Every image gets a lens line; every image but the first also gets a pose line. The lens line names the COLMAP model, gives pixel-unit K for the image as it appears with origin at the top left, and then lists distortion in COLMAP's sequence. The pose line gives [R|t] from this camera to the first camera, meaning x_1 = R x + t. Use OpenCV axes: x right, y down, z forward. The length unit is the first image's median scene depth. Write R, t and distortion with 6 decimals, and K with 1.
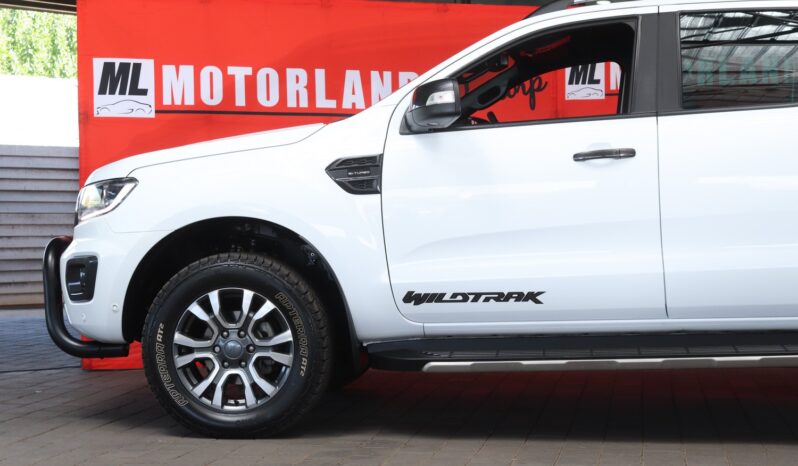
lens RADIAL K [[1366.4, 0, 393.4], [0, 1366.4, 232.2], [0, 0, 1]] dist [0.009611, 0.000000]
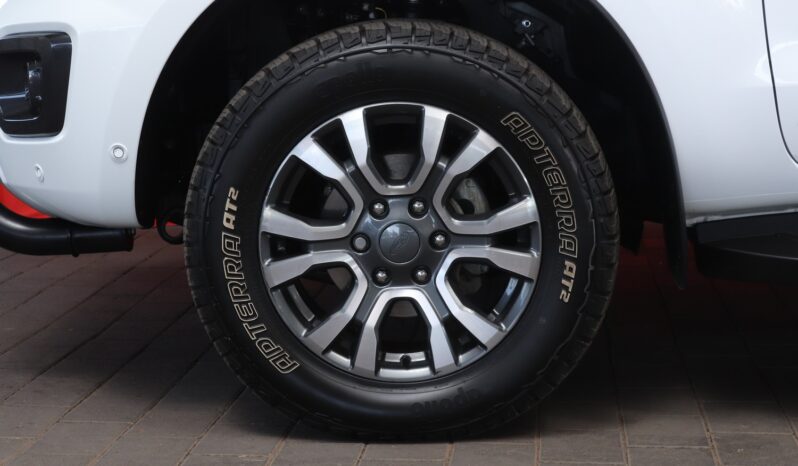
lens RADIAL K [[1454.2, 0, 399.2], [0, 1454.2, 235.0], [0, 0, 1]] dist [0.039895, 0.000000]
pose [[0.996035, -0.023867, 0.085696, -0.157030], [0.010704, 0.988492, 0.150892, 0.012844], [-0.088311, -0.149377, 0.984829, 0.540738]]
